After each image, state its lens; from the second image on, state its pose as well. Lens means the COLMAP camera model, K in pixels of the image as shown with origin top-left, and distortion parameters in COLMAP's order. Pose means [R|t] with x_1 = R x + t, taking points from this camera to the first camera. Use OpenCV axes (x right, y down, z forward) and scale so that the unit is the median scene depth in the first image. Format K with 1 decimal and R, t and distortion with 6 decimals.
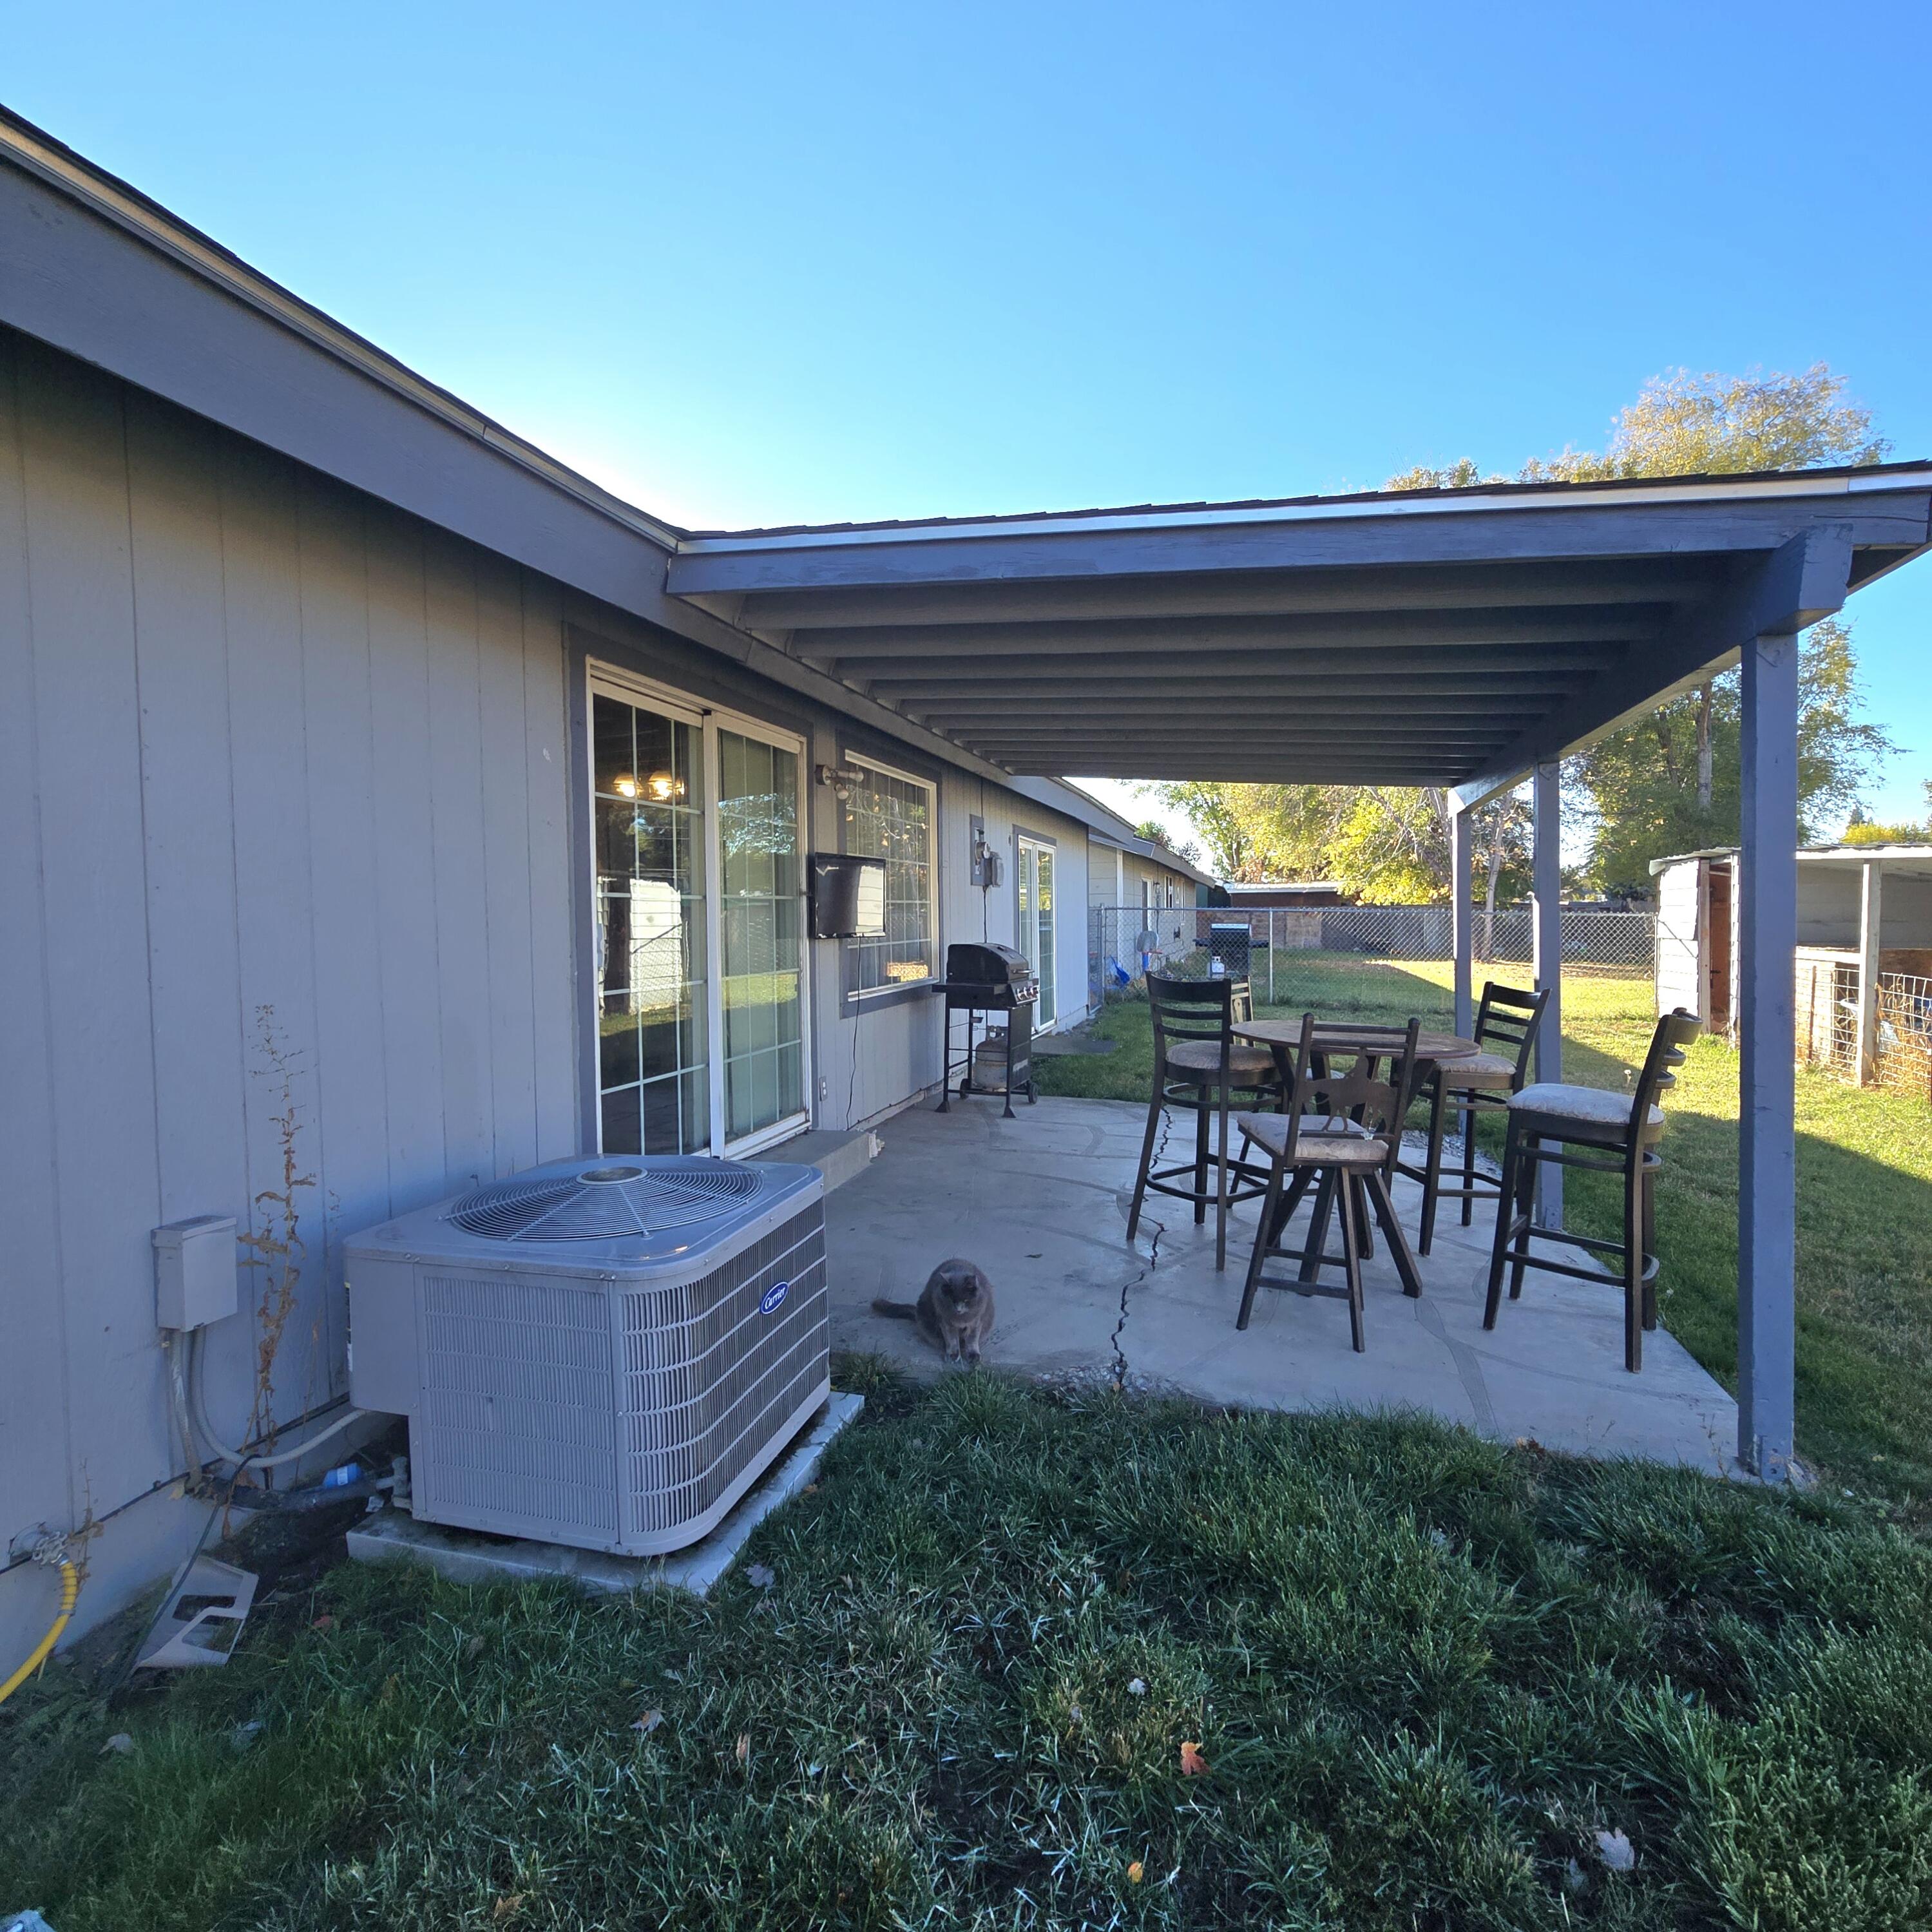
lens RADIAL K [[1041.8, 0, 966.0], [0, 1041.8, 966.0], [0, 0, 1]] dist [-0.001560, -0.002979]
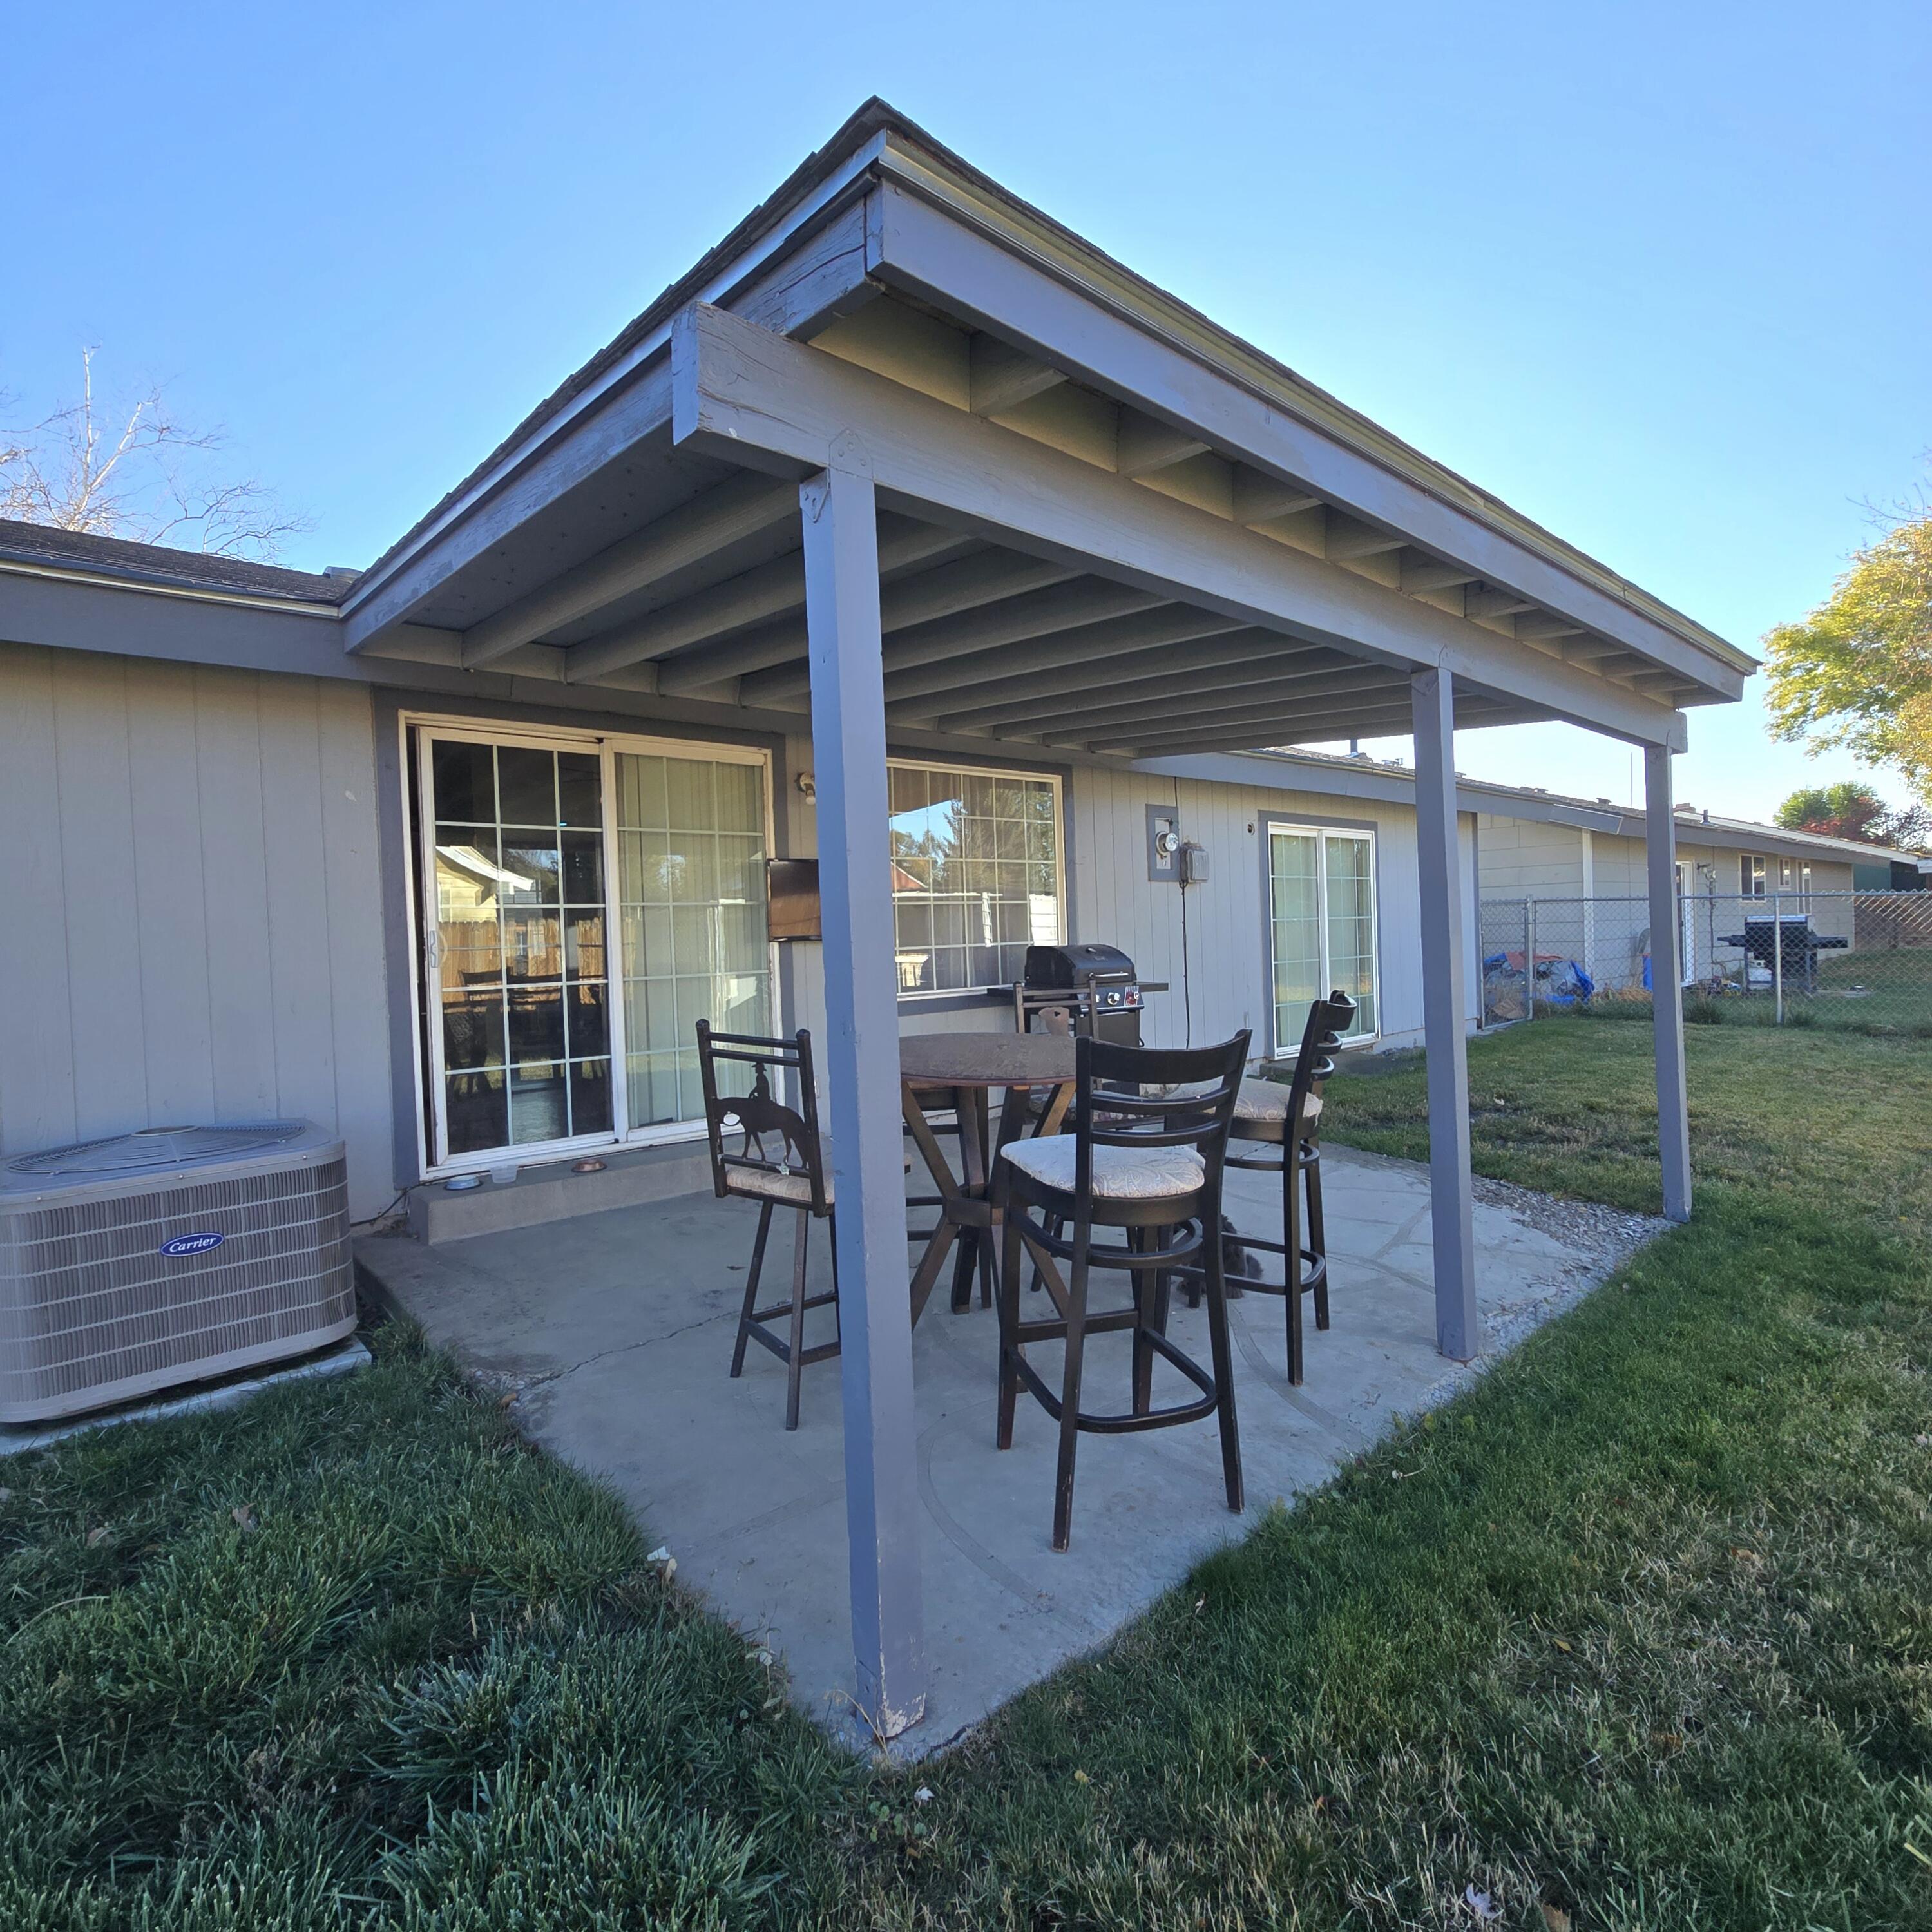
lens RADIAL K [[1041.8, 0, 966.0], [0, 1041.8, 966.0], [0, 0, 1]] dist [-0.001560, -0.002979]
pose [[0.848428, 0.004599, -0.529290, 0.823577], [-0.005989, 0.999982, -0.000911, -0.003244], [0.529277, 0.003943, 0.848440, 0.316812]]
